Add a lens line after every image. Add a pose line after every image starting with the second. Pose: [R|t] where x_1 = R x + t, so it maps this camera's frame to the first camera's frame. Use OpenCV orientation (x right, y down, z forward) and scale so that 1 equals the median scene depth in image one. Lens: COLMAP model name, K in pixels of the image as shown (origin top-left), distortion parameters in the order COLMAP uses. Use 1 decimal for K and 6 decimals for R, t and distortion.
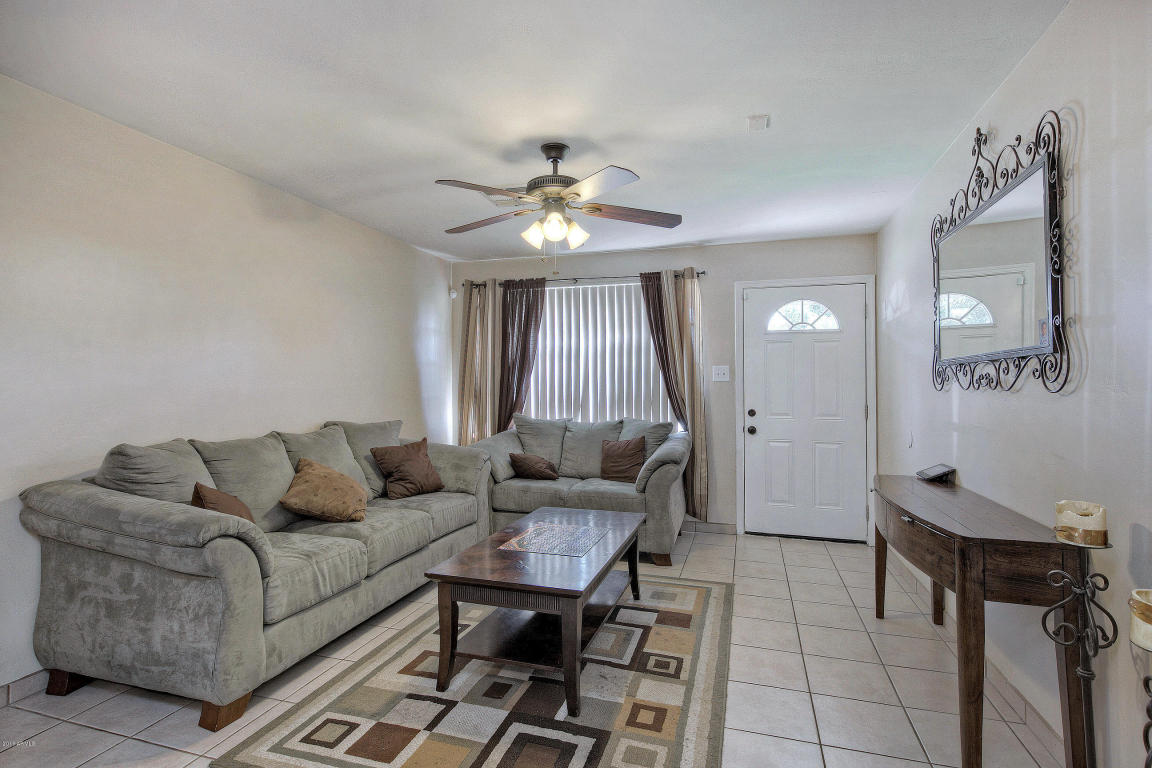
lens RADIAL K [[554.5, 0, 578.1], [0, 554.5, 376.7], [0, 0, 1]] dist [-0.002355, -0.000670]
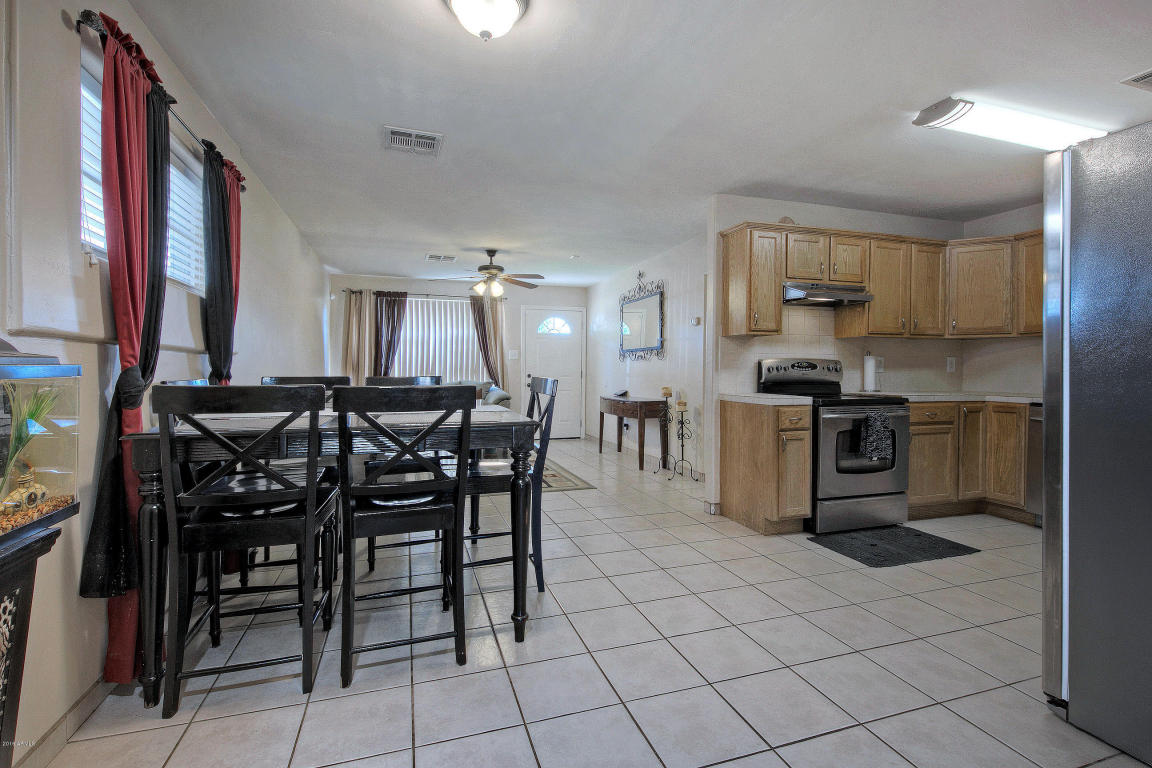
lens RADIAL K [[524.4, 0, 574.5], [0, 524.4, 384.0], [0, 0, 1]] dist [0.001648, -0.000245]
pose [[0.822121, -0.020196, 0.568955, -0.958099], [-0.005779, 0.999023, 0.043813, 0.025285], [-0.569284, -0.039308, 0.821201, -0.919746]]
